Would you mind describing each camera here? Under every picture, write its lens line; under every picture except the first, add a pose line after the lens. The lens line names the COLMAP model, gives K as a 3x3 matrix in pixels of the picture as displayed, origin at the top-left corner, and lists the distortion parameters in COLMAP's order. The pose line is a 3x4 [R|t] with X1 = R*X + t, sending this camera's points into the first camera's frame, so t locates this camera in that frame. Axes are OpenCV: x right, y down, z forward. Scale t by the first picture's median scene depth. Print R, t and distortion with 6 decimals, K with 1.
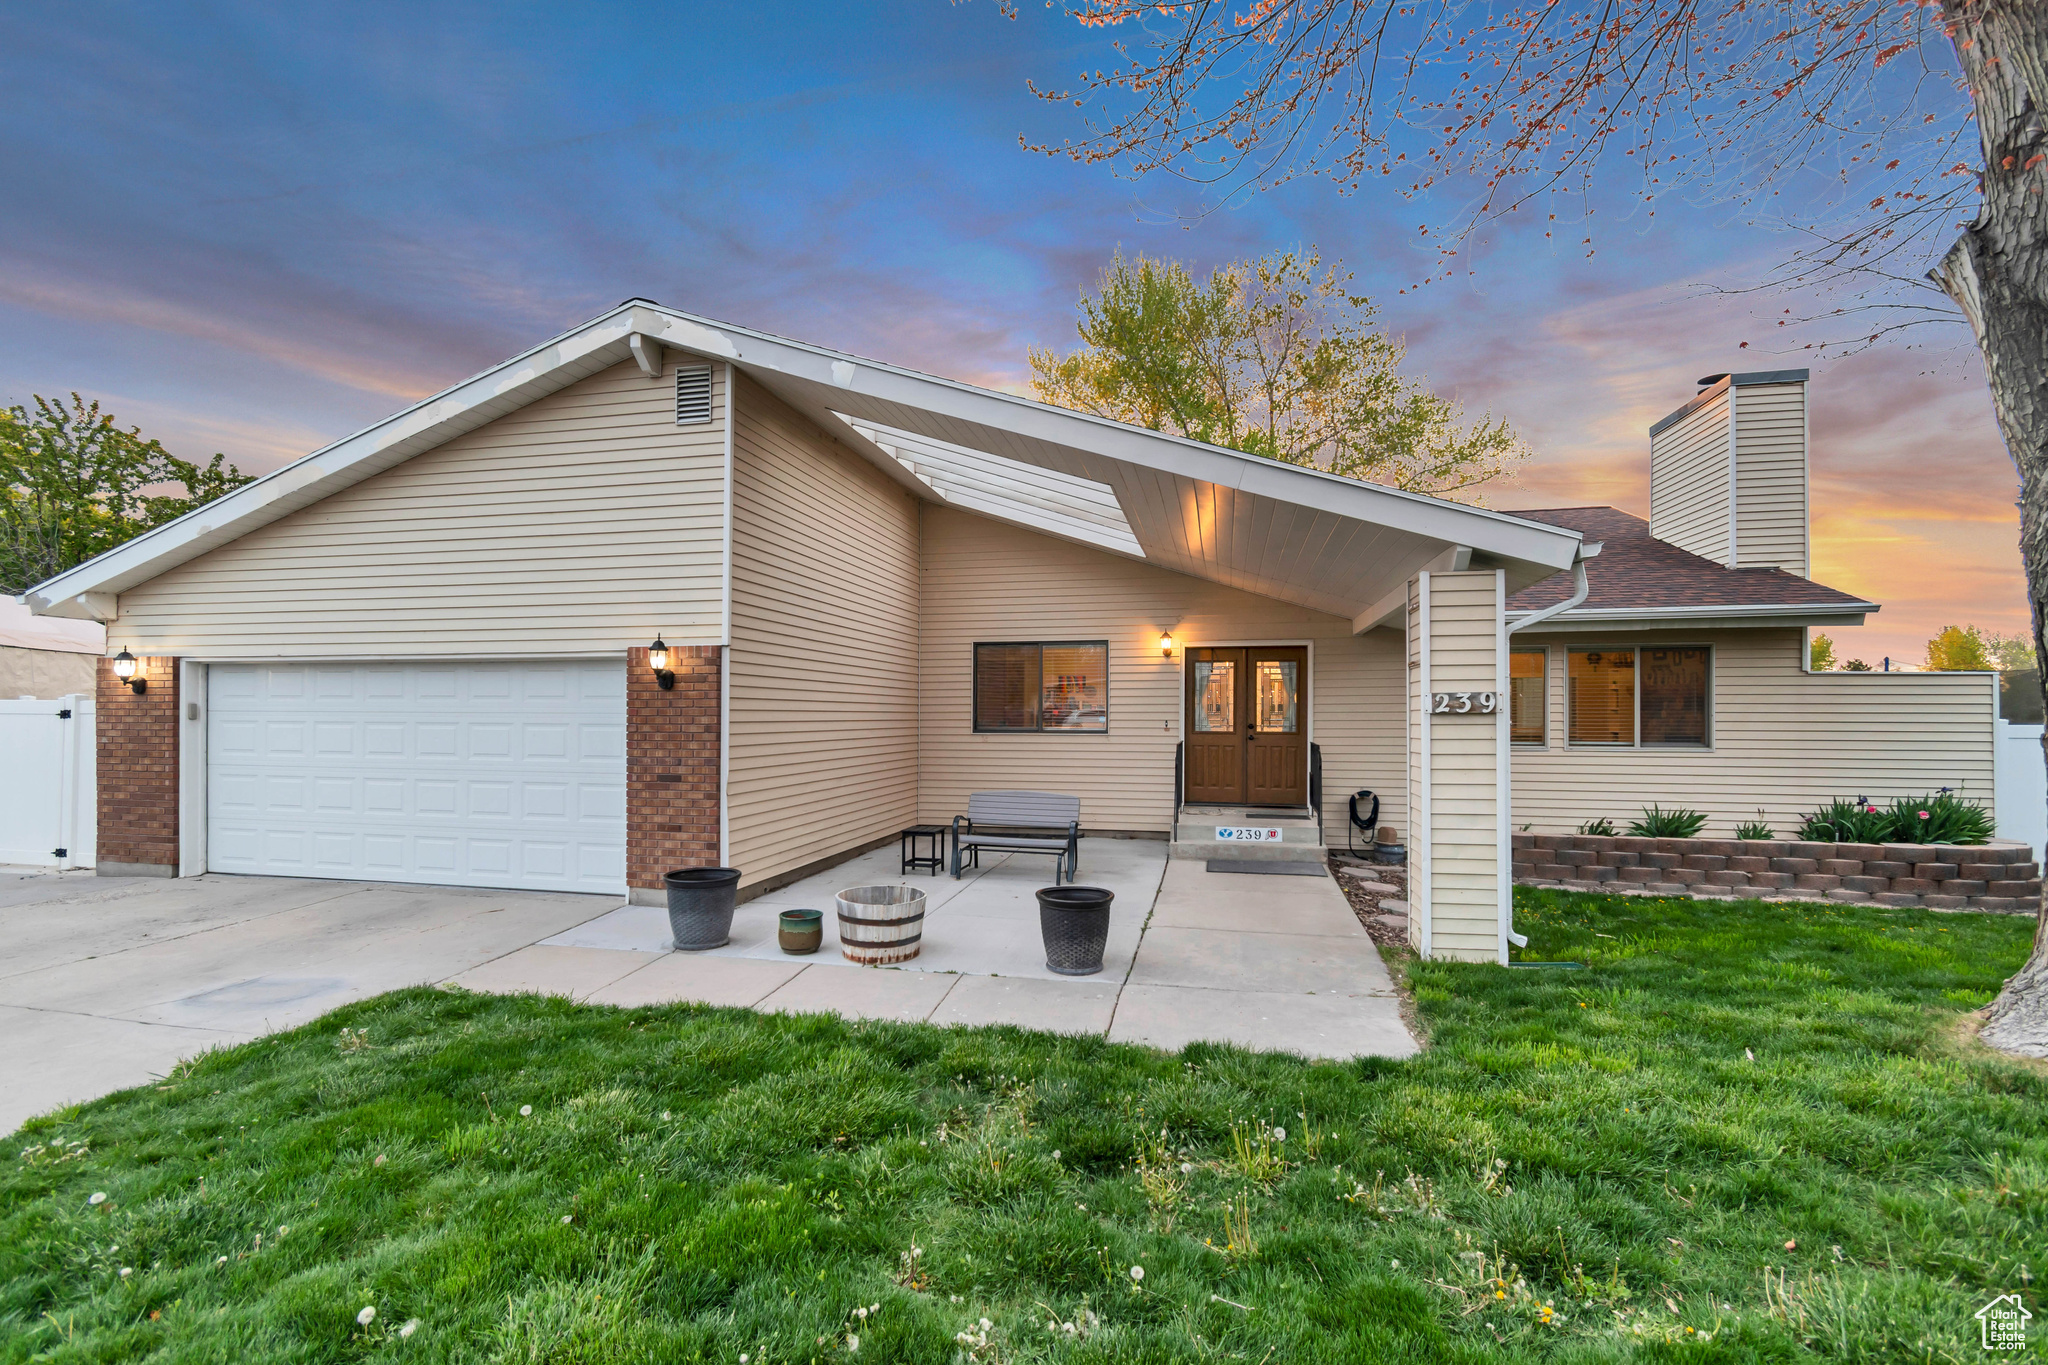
lens RADIAL K [[919.5, 0, 1025.2], [0, 919.5, 705.7], [0, 0, 1]] dist [0.001932, -0.000131]
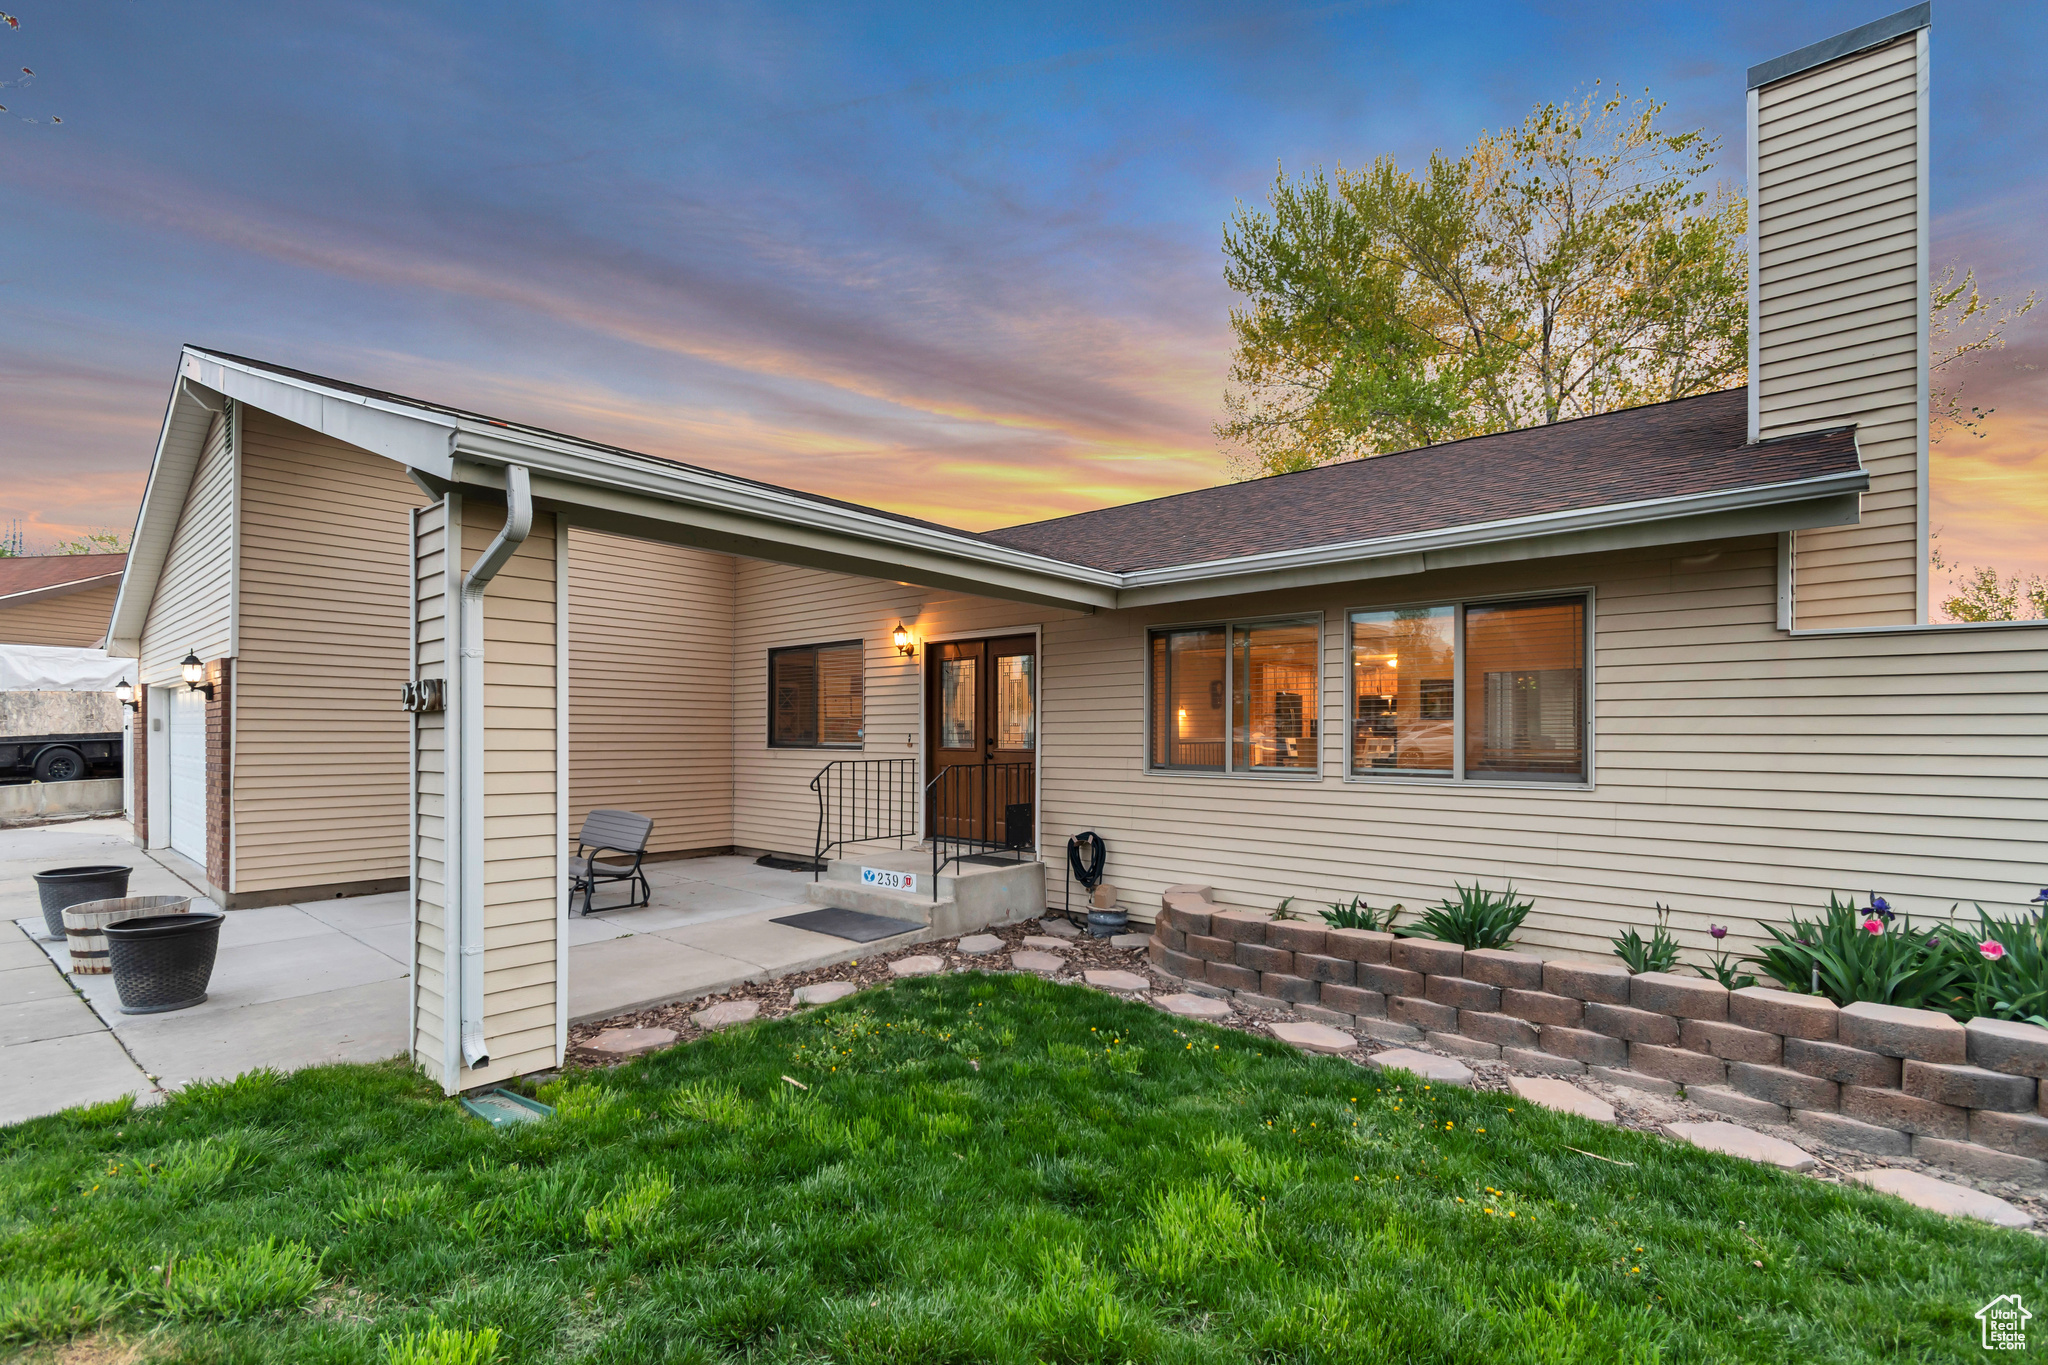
lens RADIAL K [[928.8, 0, 1023.3], [0, 928.8, 734.0], [0, 0, 1]] dist [0.000577, 0.000187]
pose [[0.877010, 0.000460, -0.480471, 0.835445], [0.002738, 0.999979, 0.005954, 0.015325], [0.480464, -0.006537, 0.876990, 0.428872]]
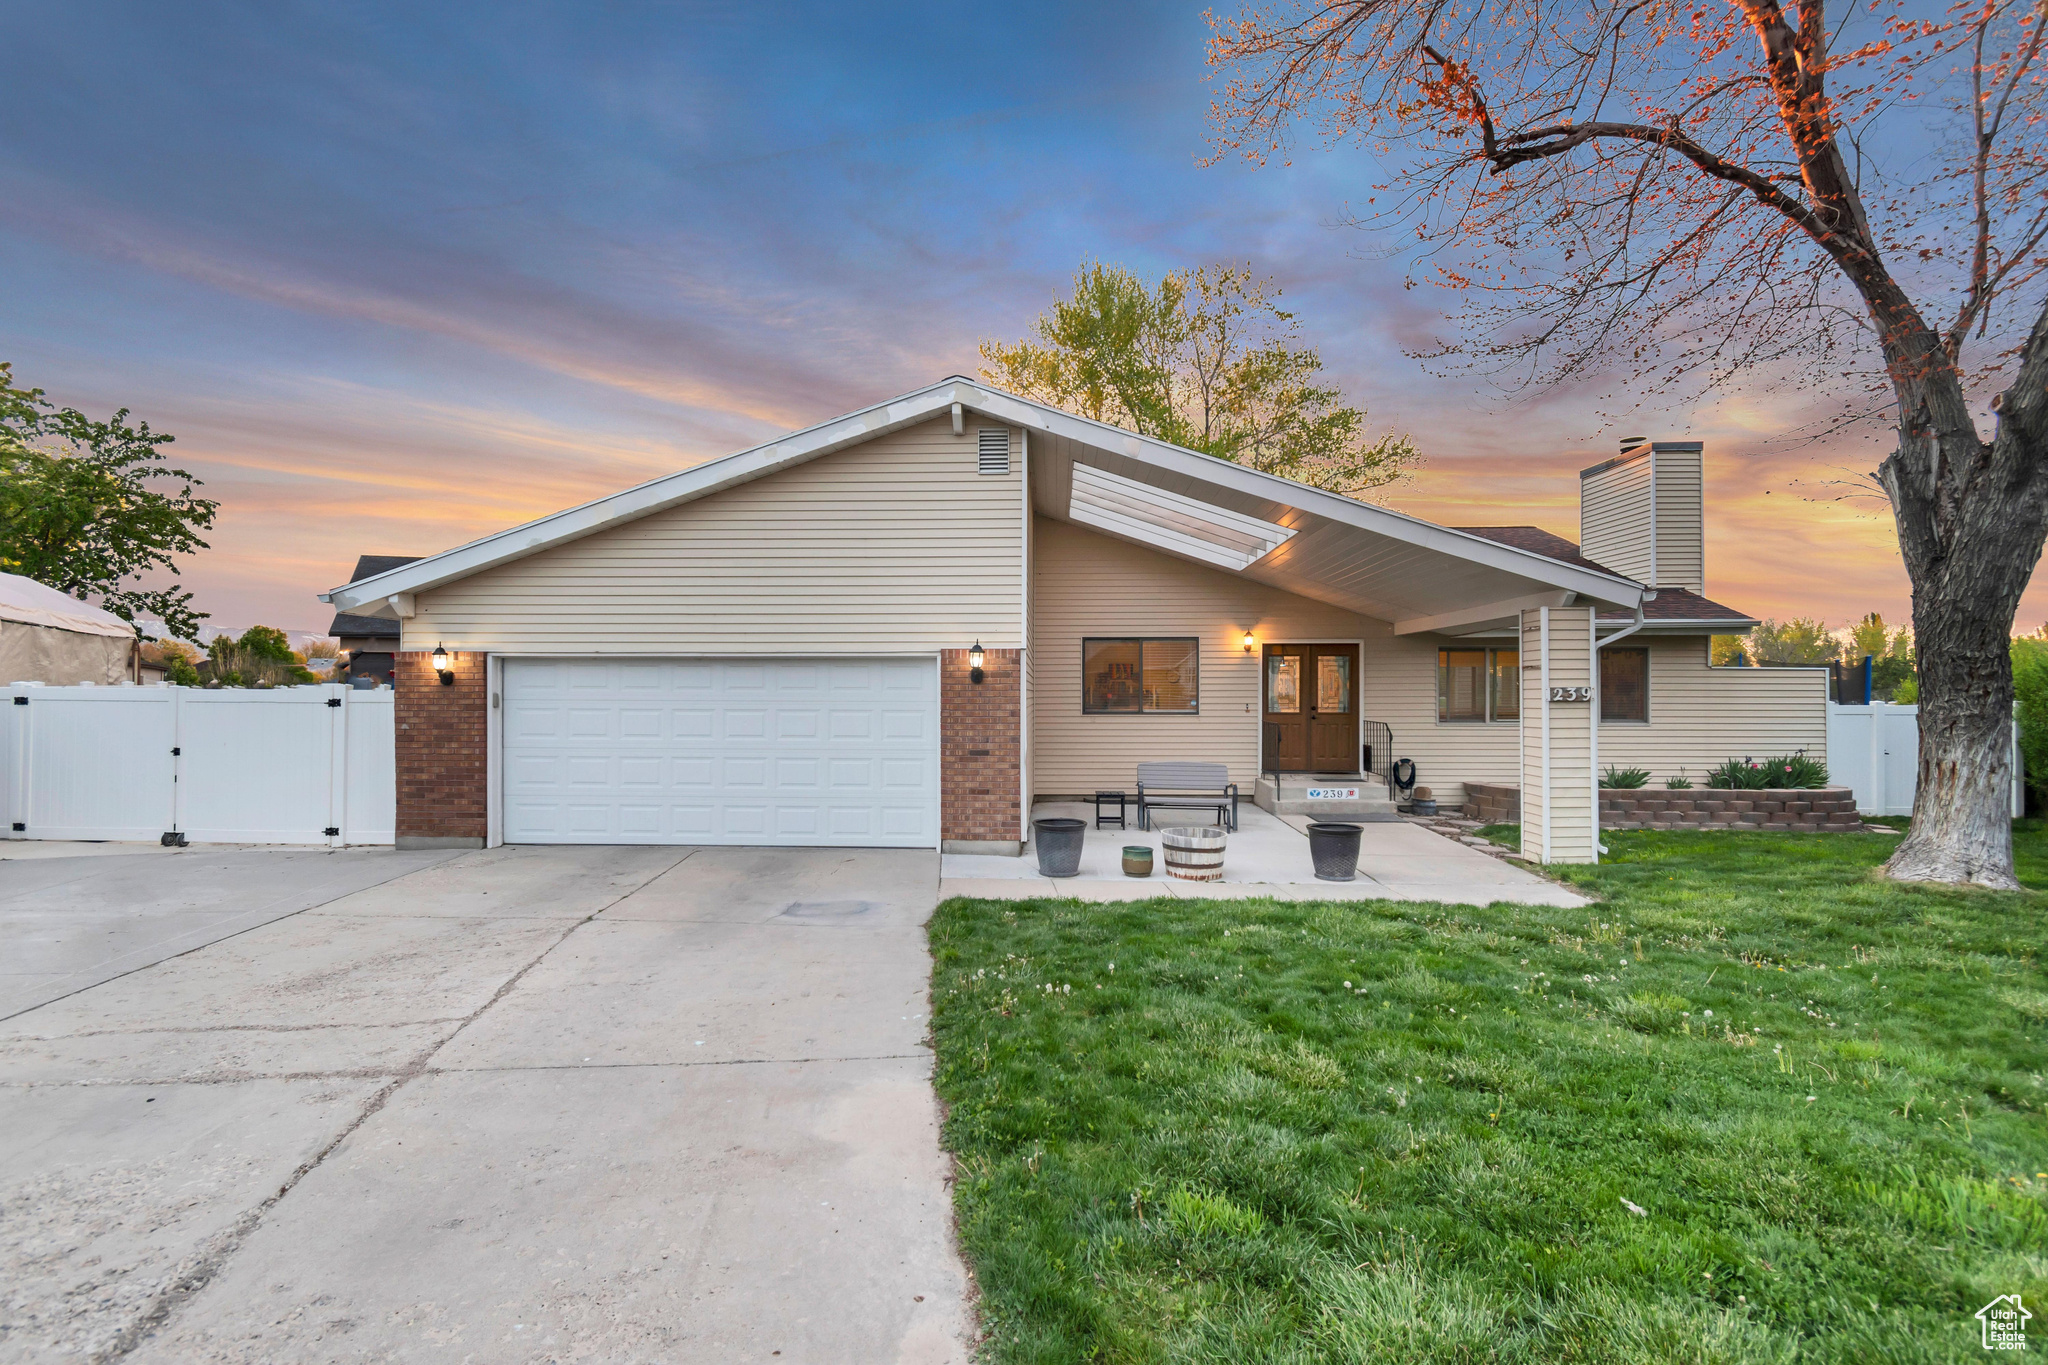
lens RADIAL K [[991.8, 0, 1024.0], [0, 991.8, 682.5], [0, 0, 1]] dist [0.002065, -0.000566]
pose [[0.982922, -0.000032, 0.184024, -0.496073], [0.000091, 1.000000, -0.000315, -0.015177], [-0.184024, 0.000326, 0.982922, -0.308925]]
